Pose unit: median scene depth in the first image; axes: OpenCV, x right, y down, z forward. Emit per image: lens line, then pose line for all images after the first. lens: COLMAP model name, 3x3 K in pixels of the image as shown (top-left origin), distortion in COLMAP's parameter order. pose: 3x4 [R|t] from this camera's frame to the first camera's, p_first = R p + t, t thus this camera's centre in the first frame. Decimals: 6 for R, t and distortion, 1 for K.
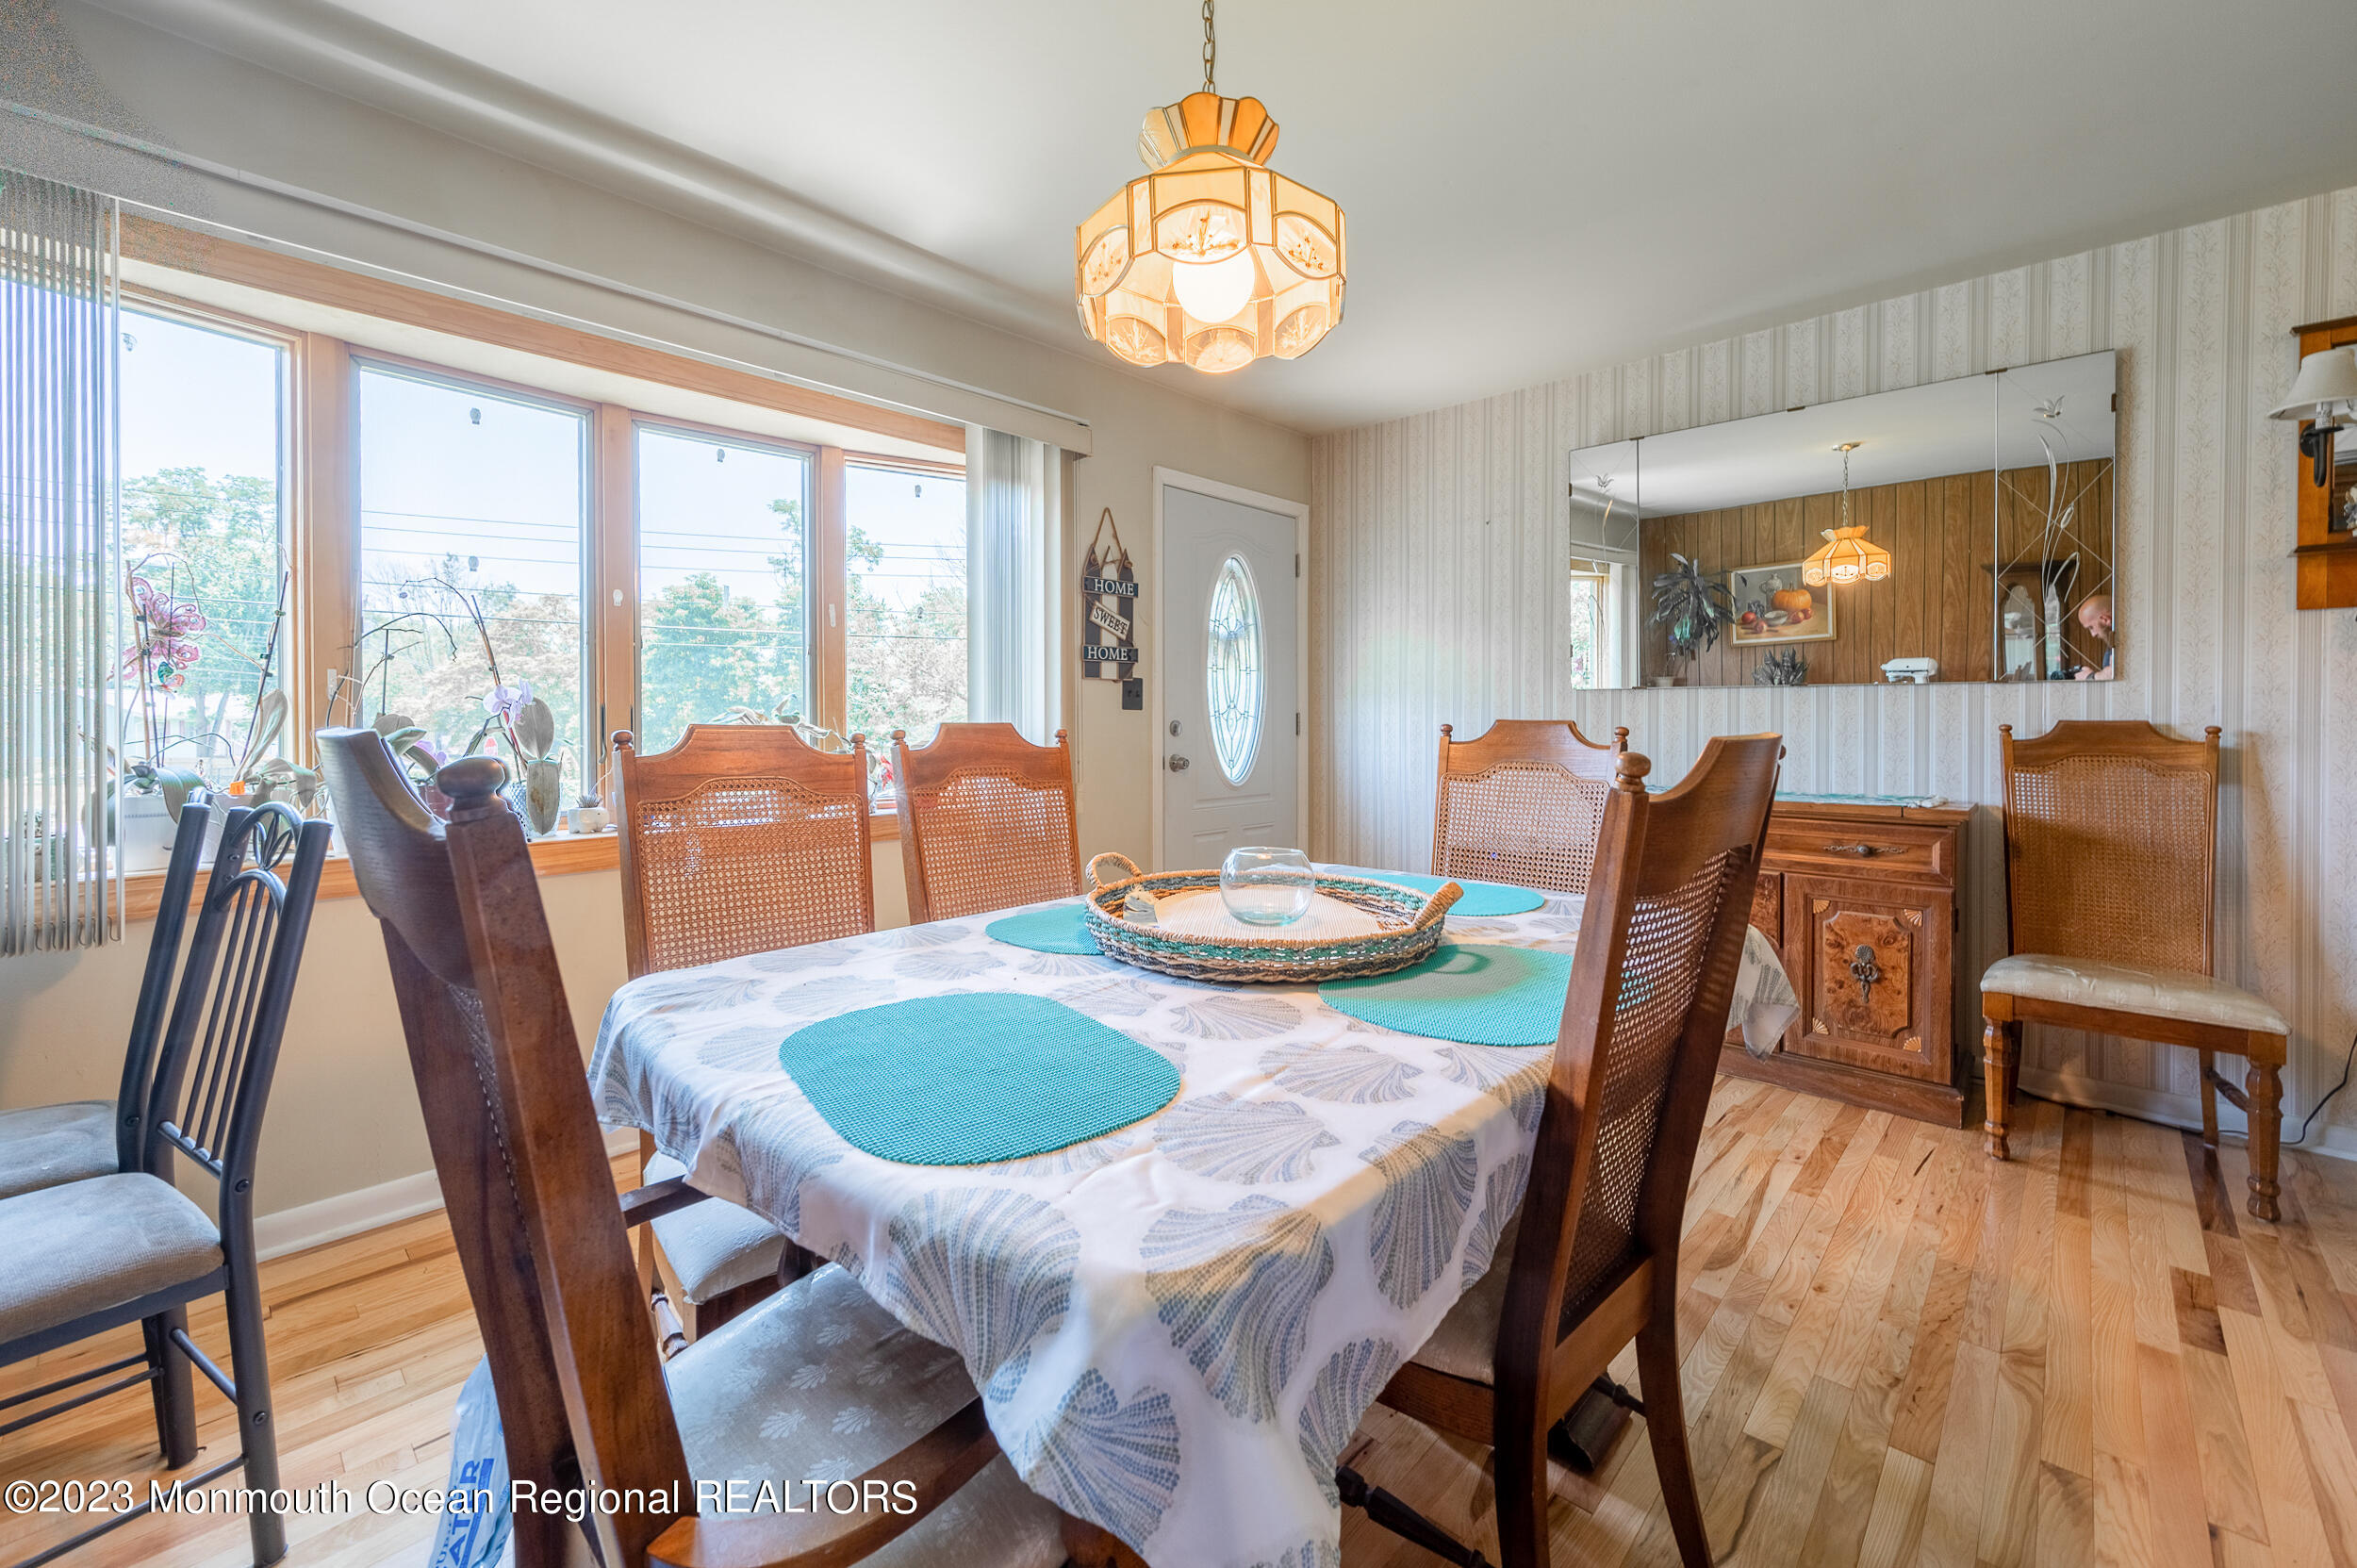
lens RADIAL K [[963.5, 0, 1180.9], [0, 963.5, 736.5], [0, 0, 1]] dist [-0.000422, -0.000079]
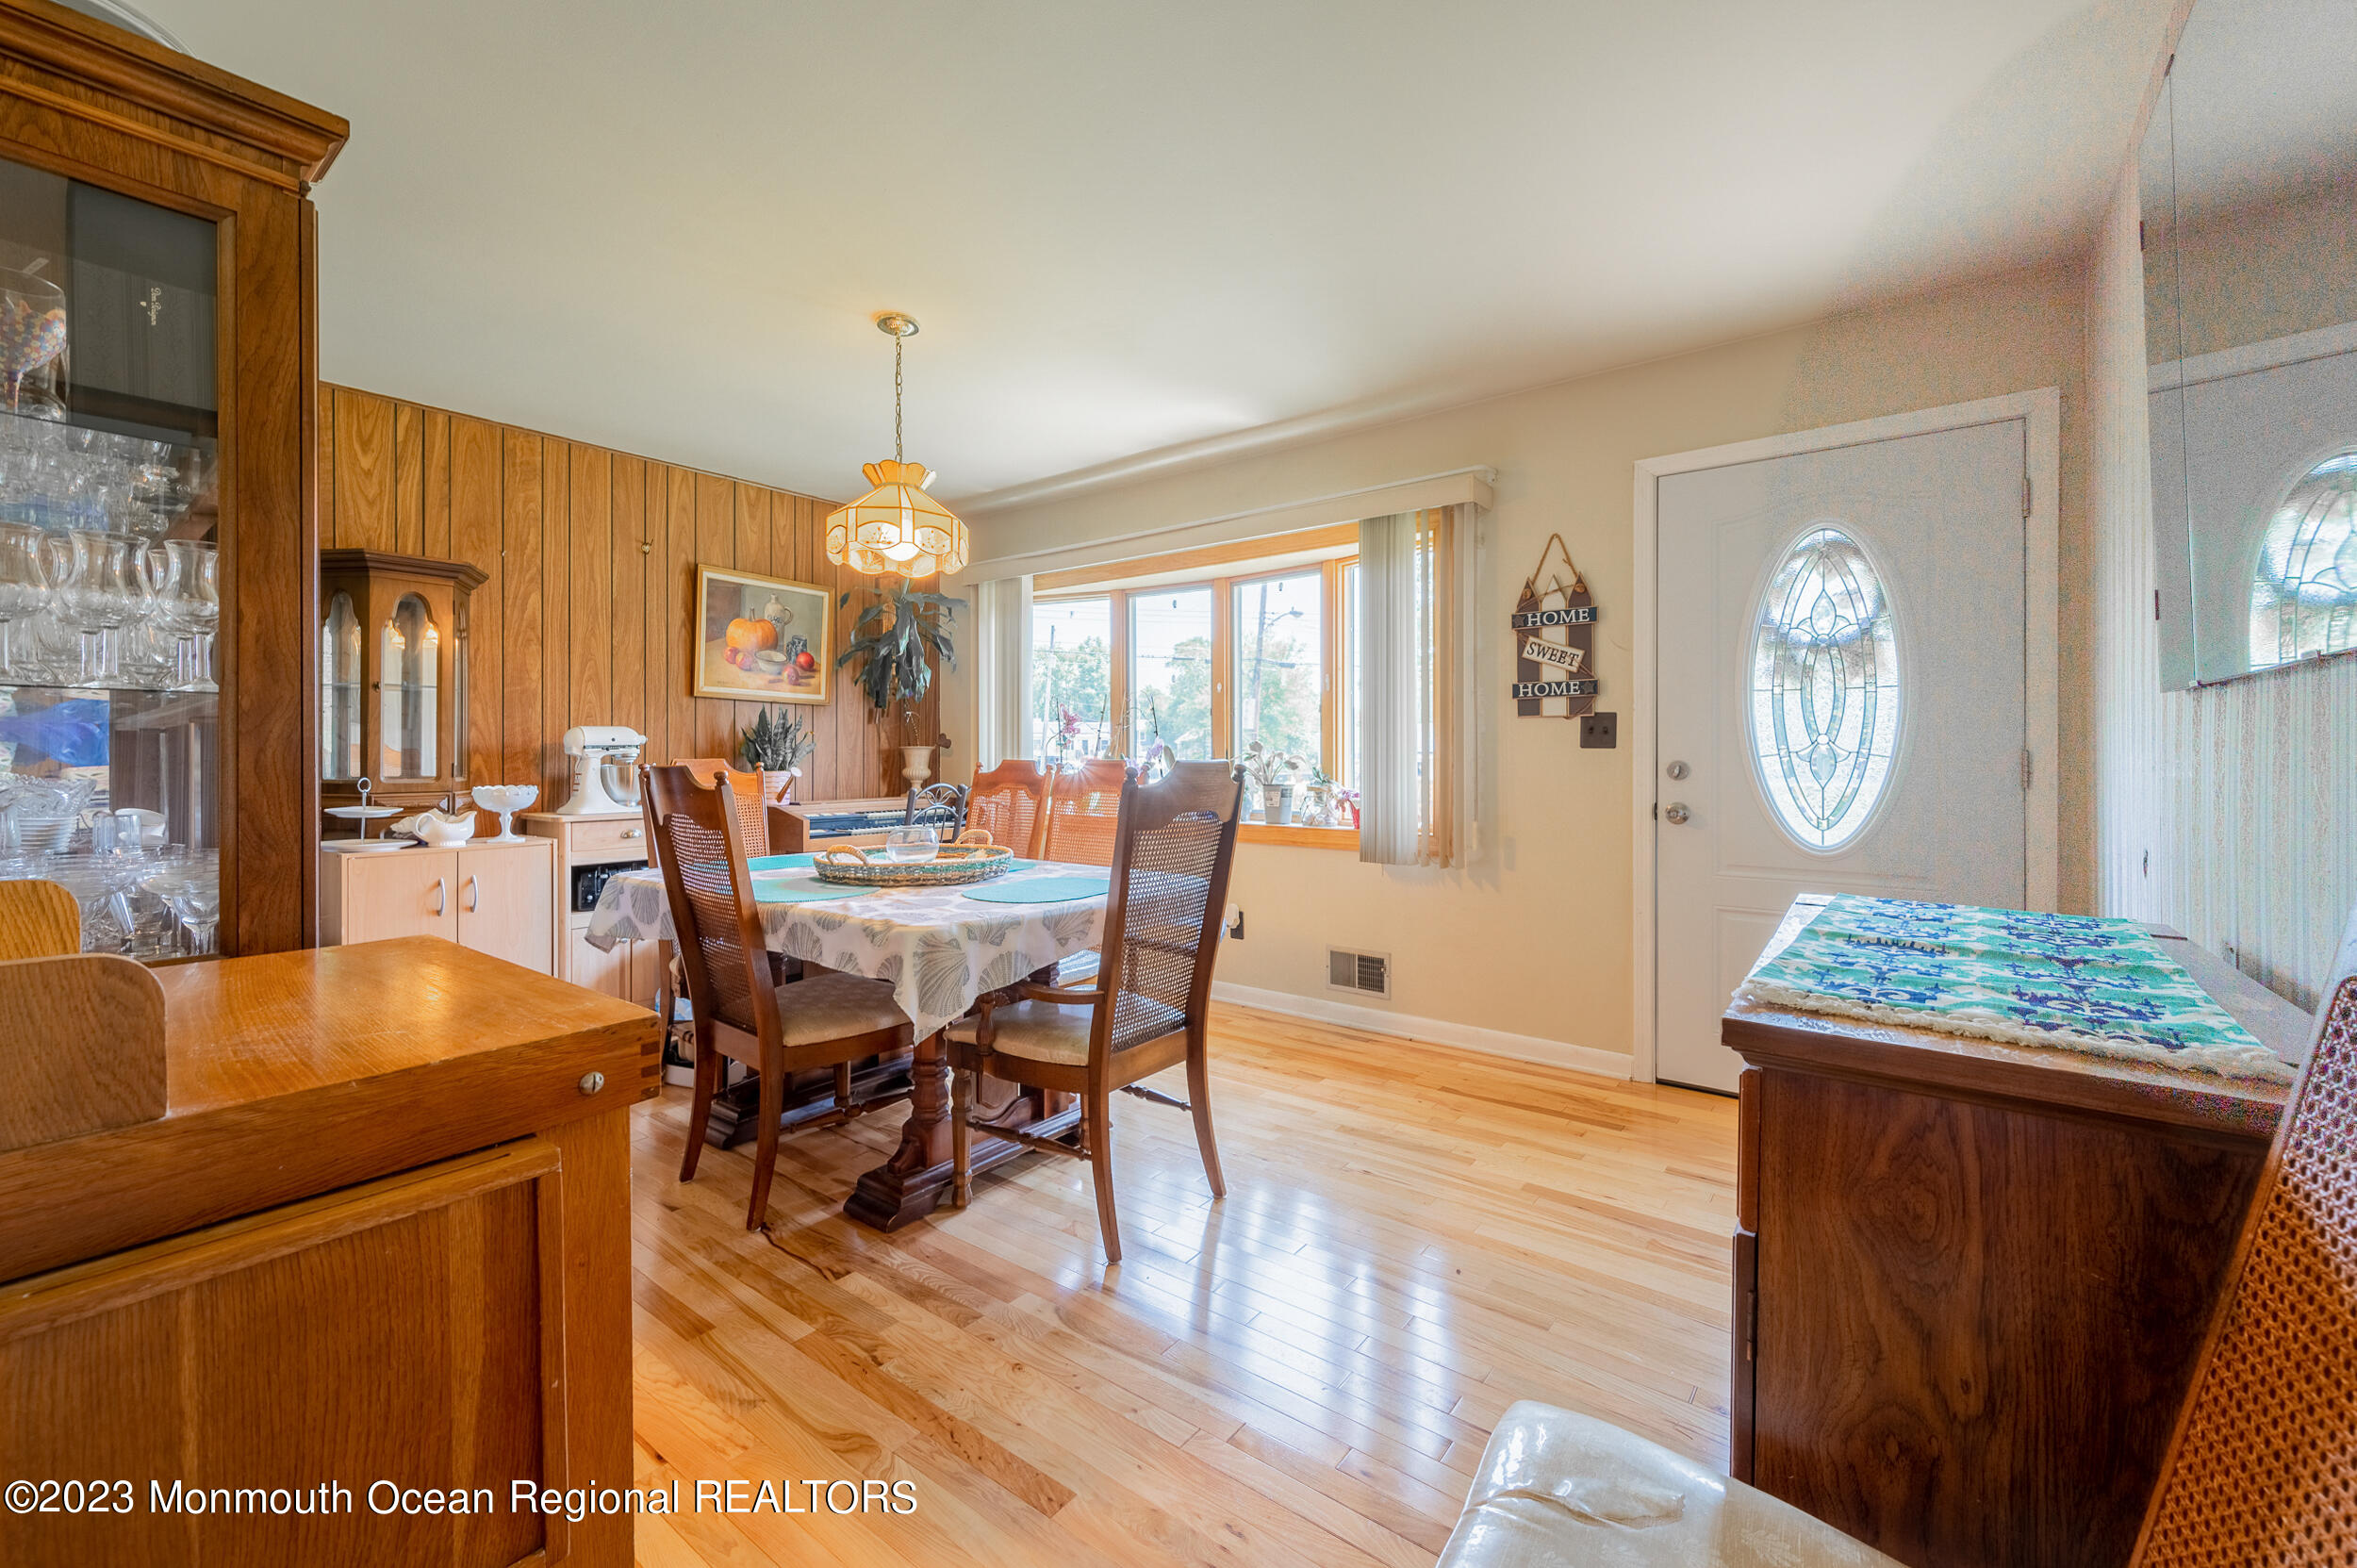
lens RADIAL K [[955.2, 0, 1169.9], [0, 955.2, 774.7], [0, 0, 1]] dist [0.000151, -0.000176]
pose [[0.085442, 0.006647, -0.996321, 0.822380], [-0.018439, 0.999817, 0.005089, -0.000345], [0.996173, 0.017937, 0.085548, 0.549009]]
